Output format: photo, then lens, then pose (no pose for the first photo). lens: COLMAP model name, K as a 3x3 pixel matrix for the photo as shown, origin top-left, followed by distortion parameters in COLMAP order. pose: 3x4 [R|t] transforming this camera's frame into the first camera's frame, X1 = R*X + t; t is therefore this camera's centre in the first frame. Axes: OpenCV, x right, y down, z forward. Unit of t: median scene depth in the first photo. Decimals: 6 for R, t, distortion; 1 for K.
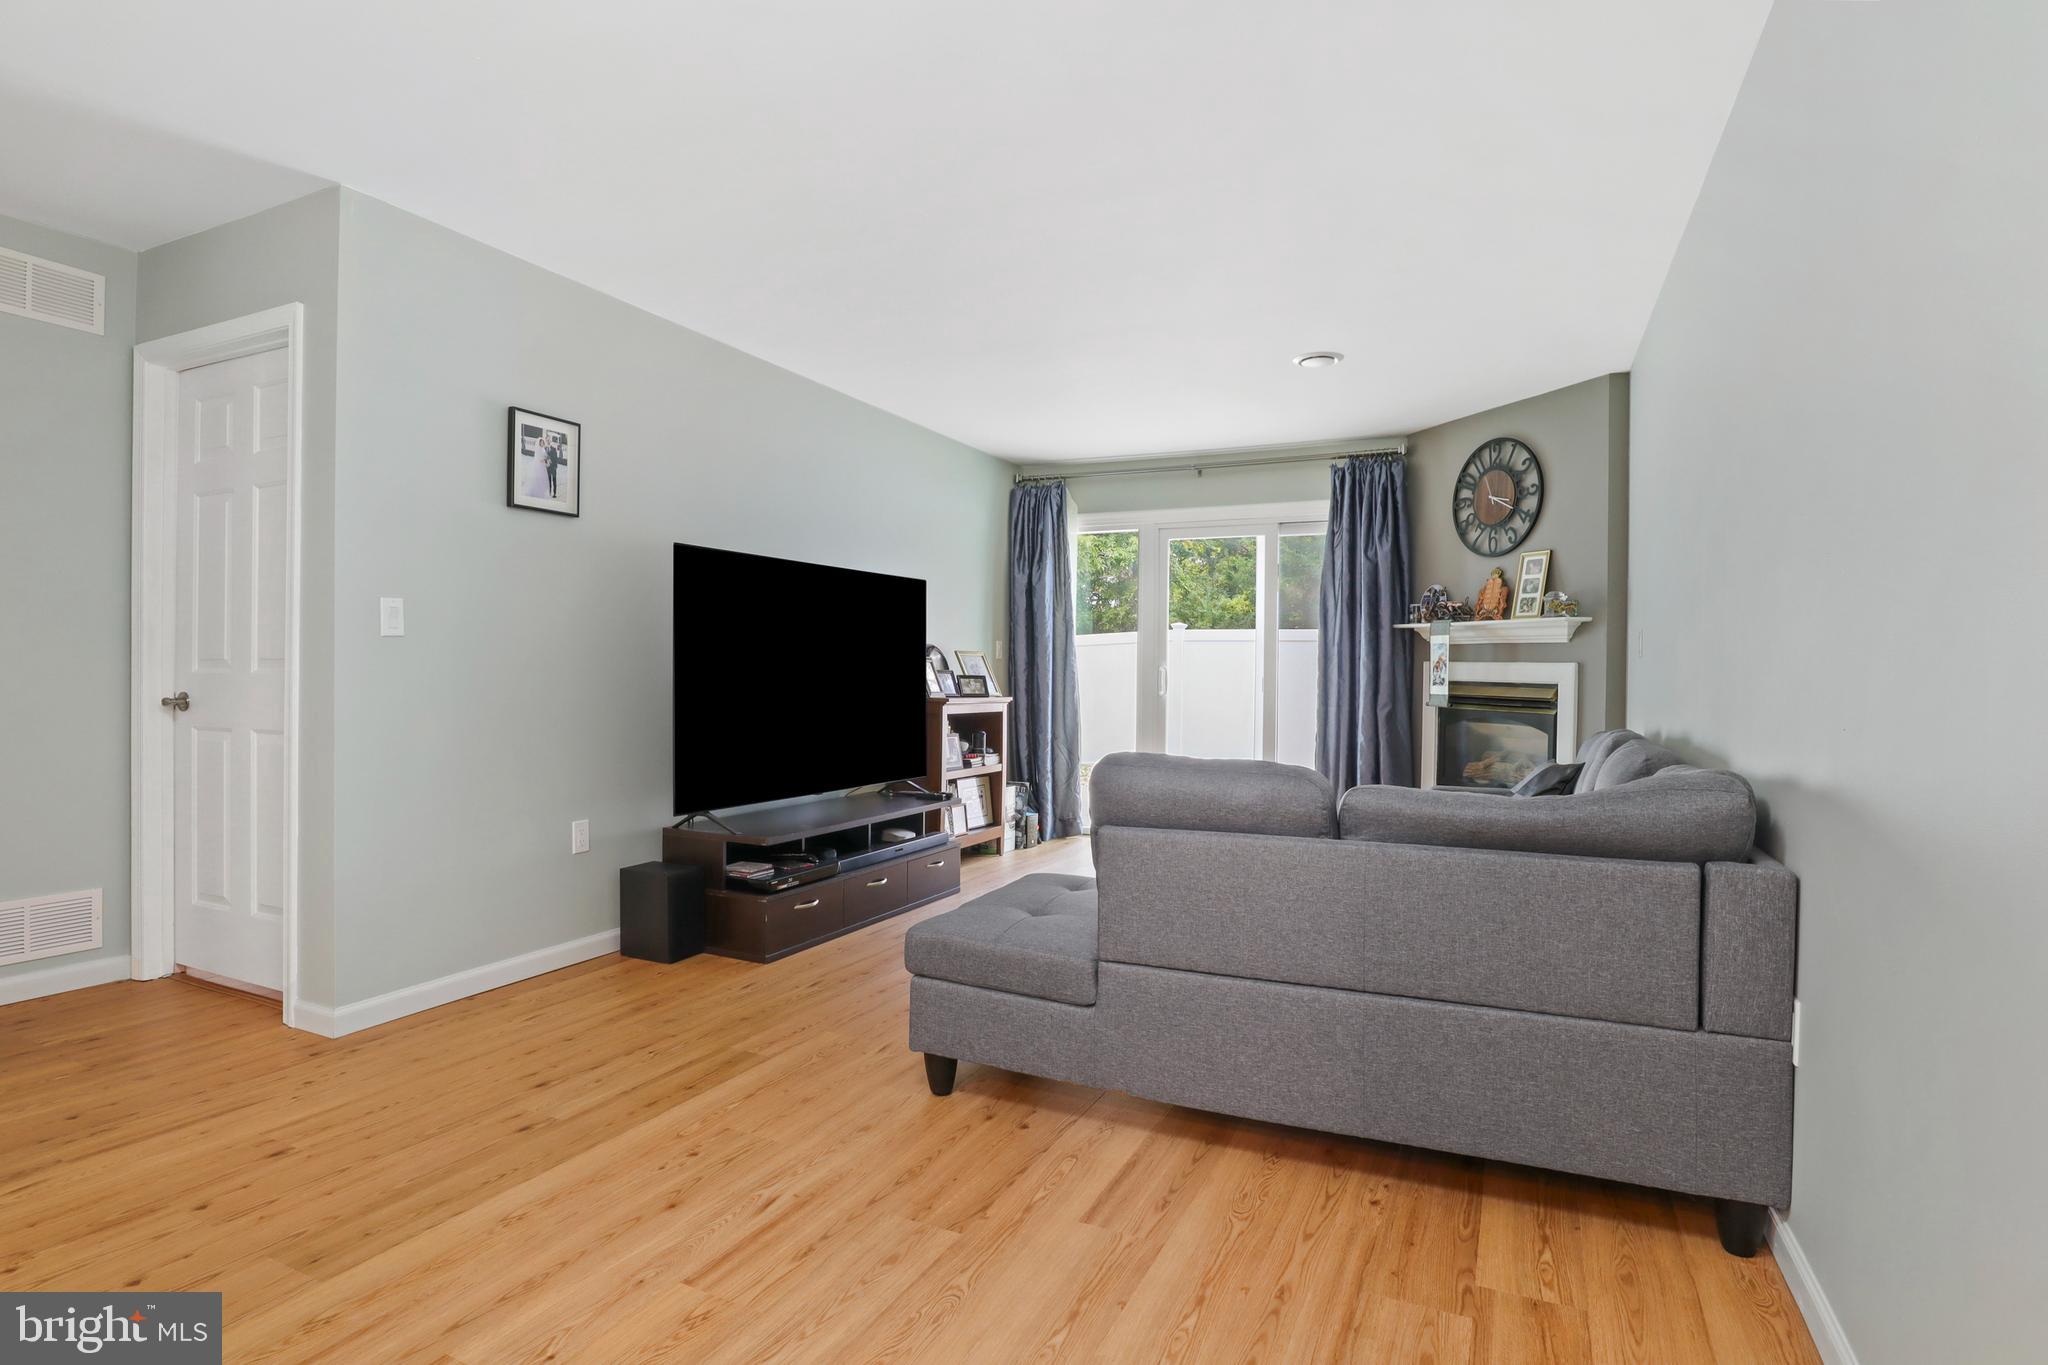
lens RADIAL K [[1064.2, 0, 1024.0], [0, 1064.2, 682.5], [0, 0, 1]] dist [-0.003702, -0.000303]
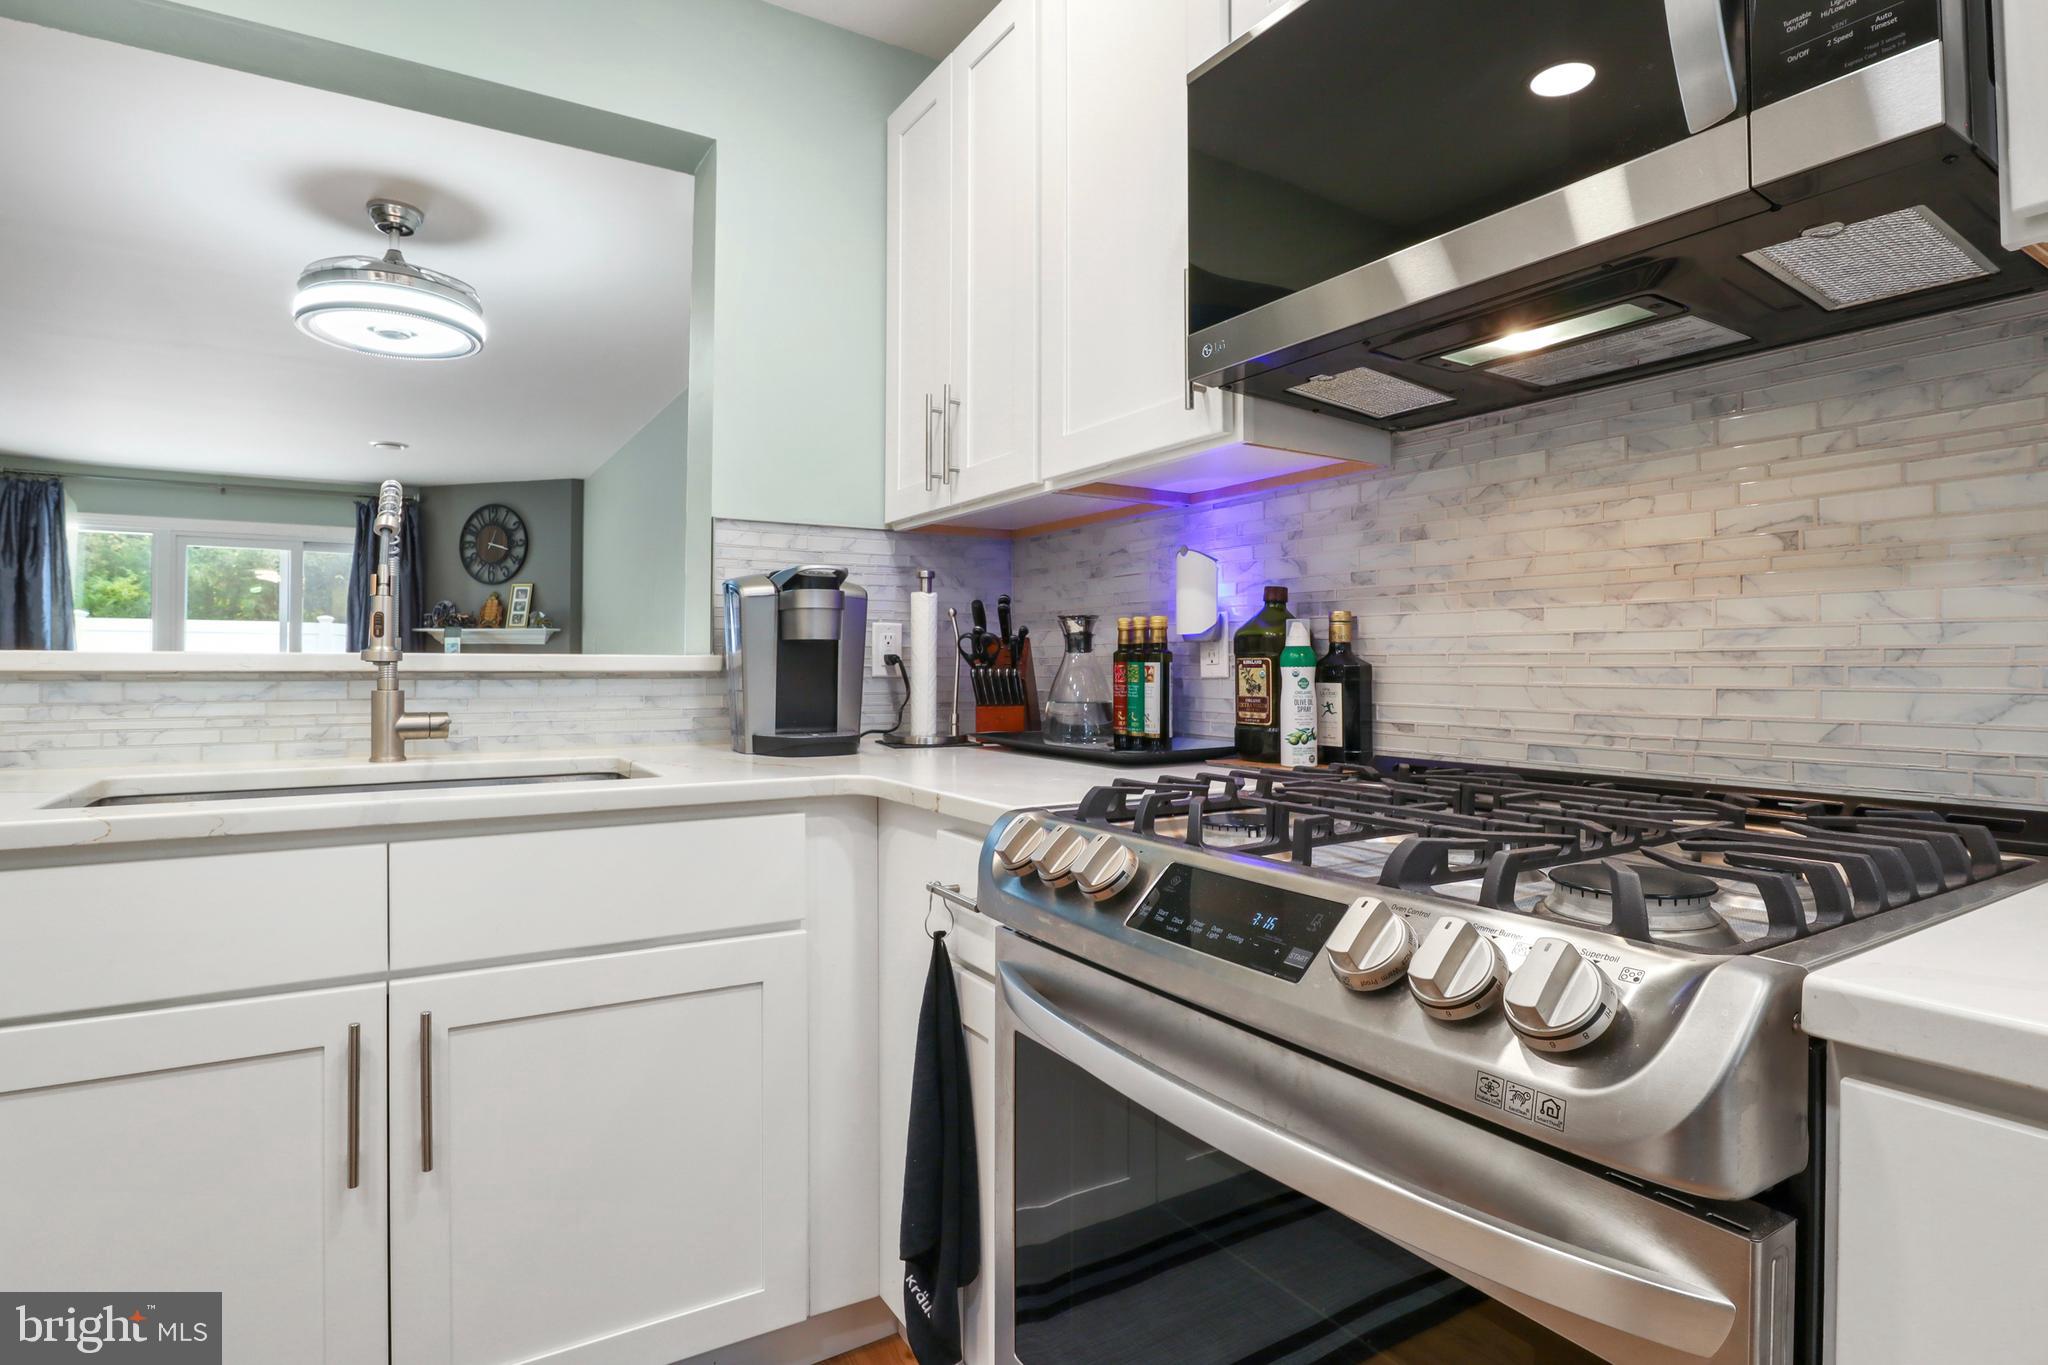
lens RADIAL K [[1056.8, 0, 1026.5], [0, 1056.8, 657.4], [0, 0, 1]] dist [-0.049132, 0.019092]
pose [[0.533440, -0.004688, 0.845825, -0.375709], [0.013093, 0.999911, -0.002716, -0.005137], [-0.845736, 0.012523, 0.533454, -0.377725]]
